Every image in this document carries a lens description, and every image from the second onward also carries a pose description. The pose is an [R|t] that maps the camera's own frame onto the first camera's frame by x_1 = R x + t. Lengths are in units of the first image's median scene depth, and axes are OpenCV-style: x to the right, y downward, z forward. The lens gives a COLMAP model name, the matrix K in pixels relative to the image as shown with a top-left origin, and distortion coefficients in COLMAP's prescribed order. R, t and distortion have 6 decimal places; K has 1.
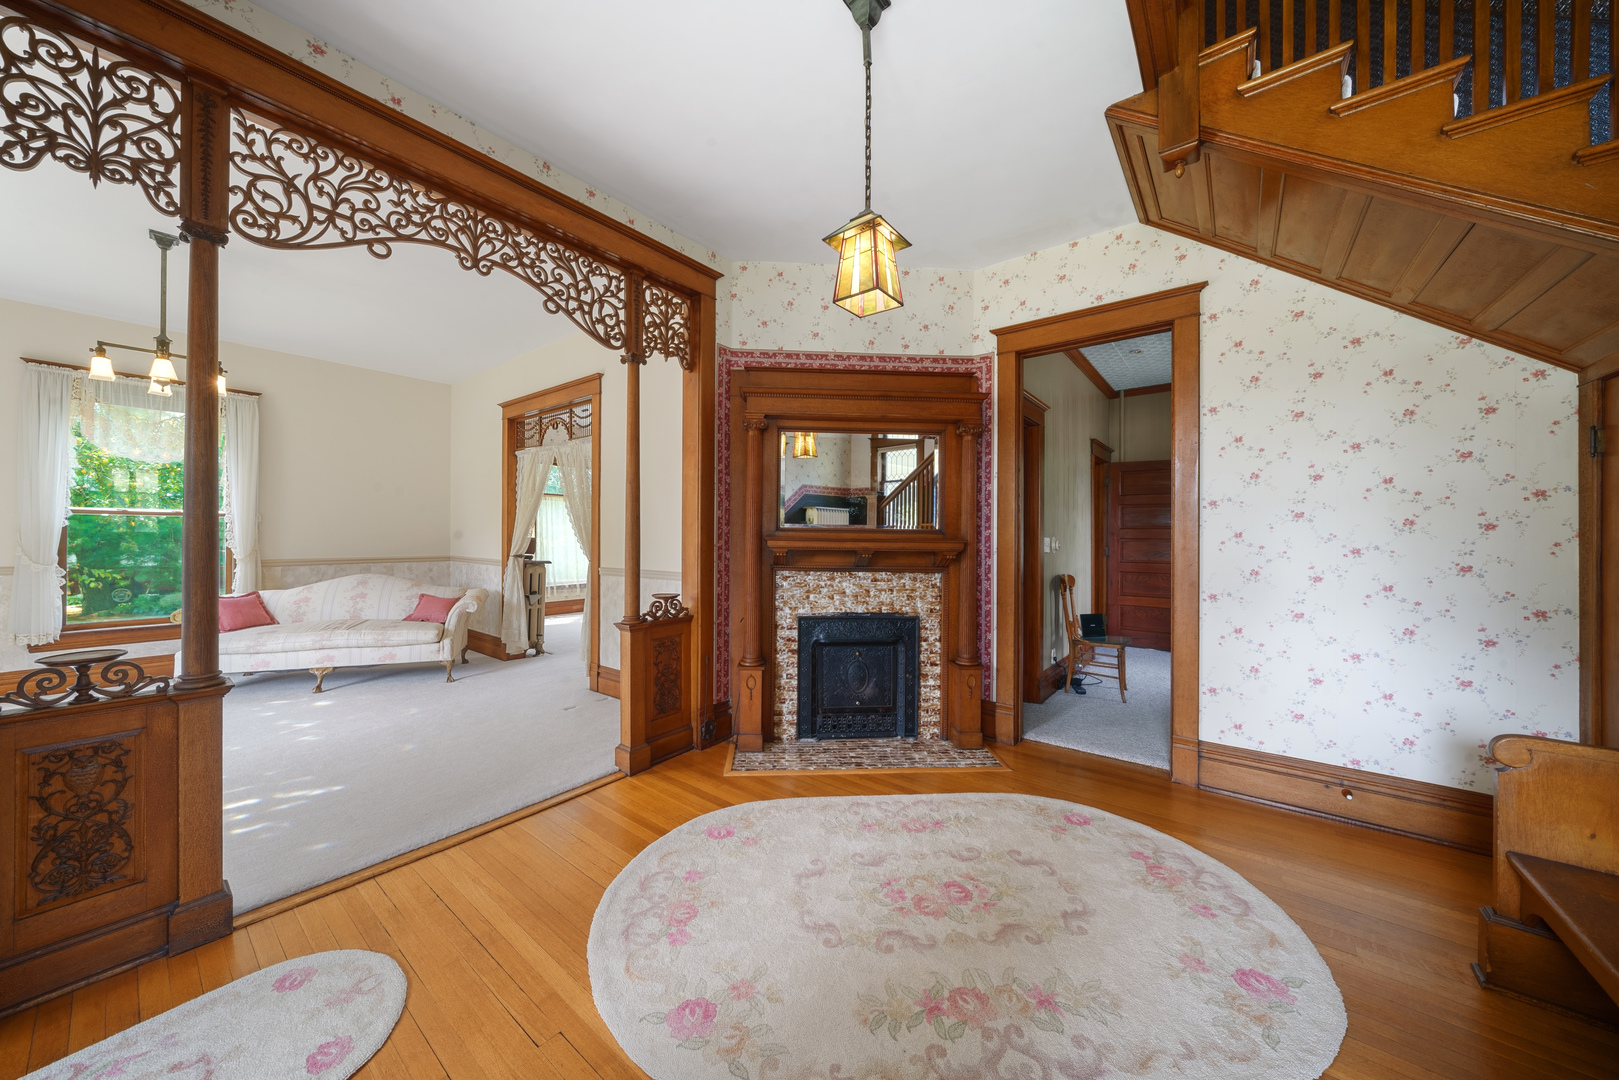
lens RADIAL K [[552.5, 0, 811.6], [0, 552.5, 530.4], [0, 0, 1]] dist [-0.010827, 0.001855]
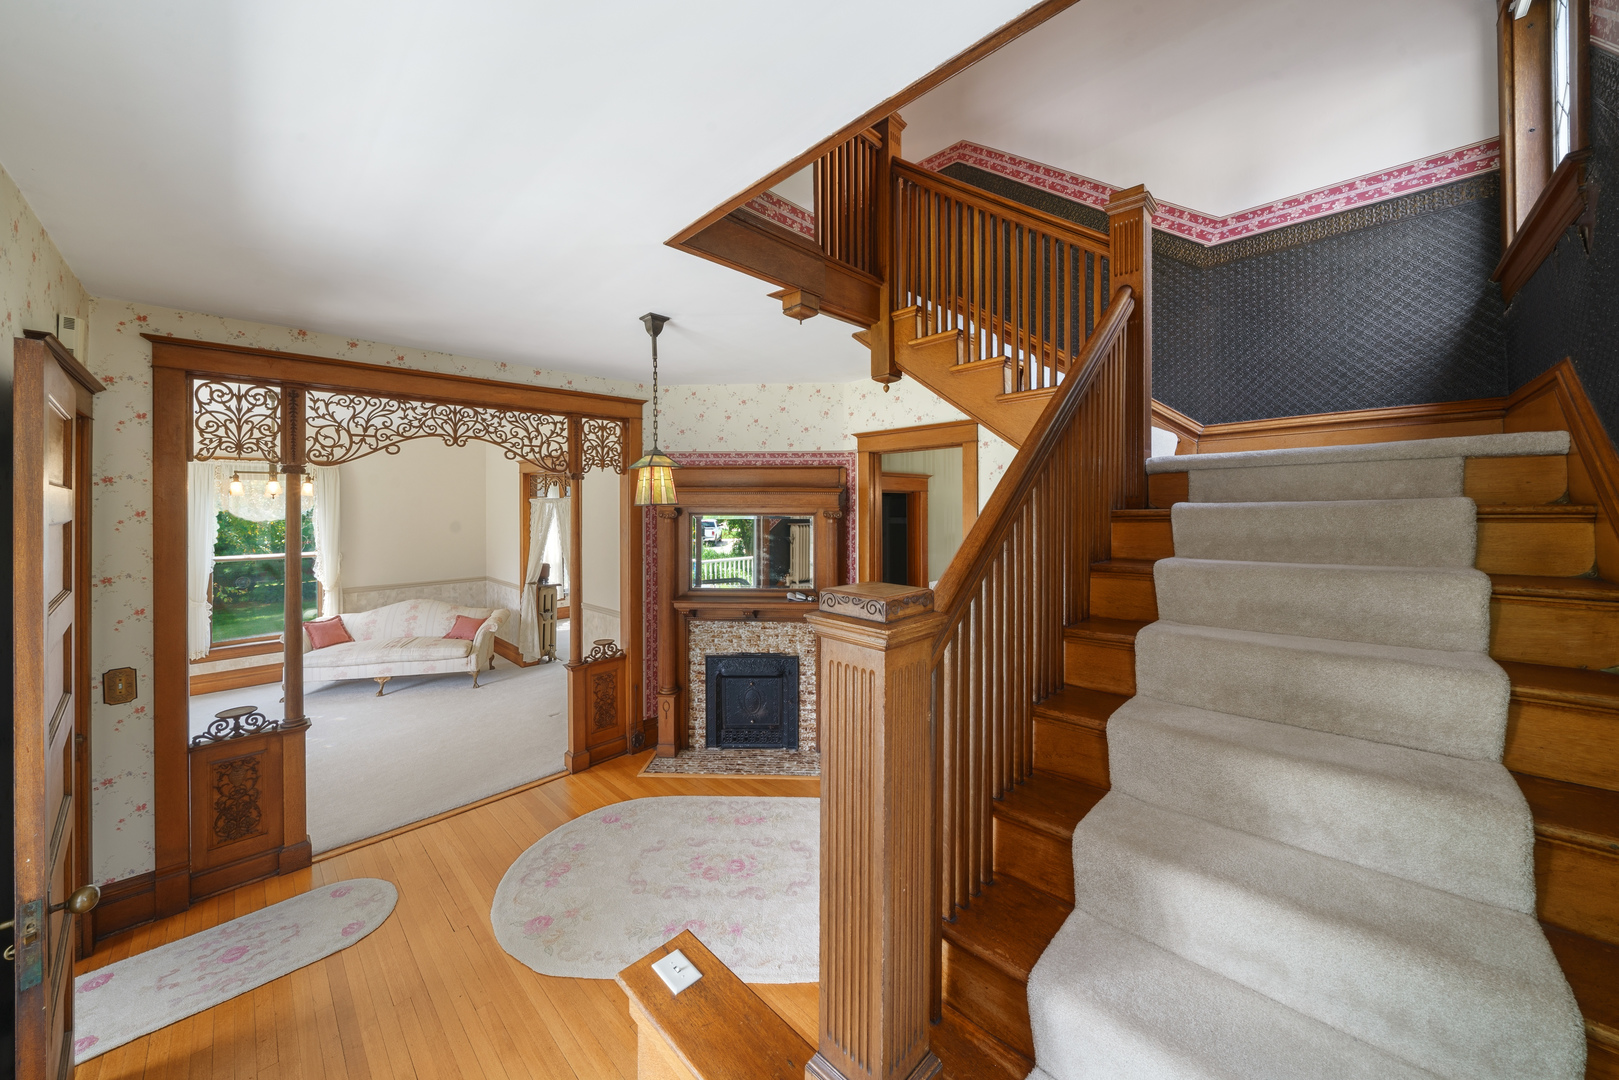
lens RADIAL K [[552.5, 0, 807.8], [0, 552.5, 504.7], [0, 0, 1]] dist [-0.010827, 0.001855]
pose [[0.994863, -0.010520, -0.100684, 0.431085], [0.010258, 0.999943, -0.003114, -0.241083], [0.100711, 0.002065, 0.994914, -0.356959]]
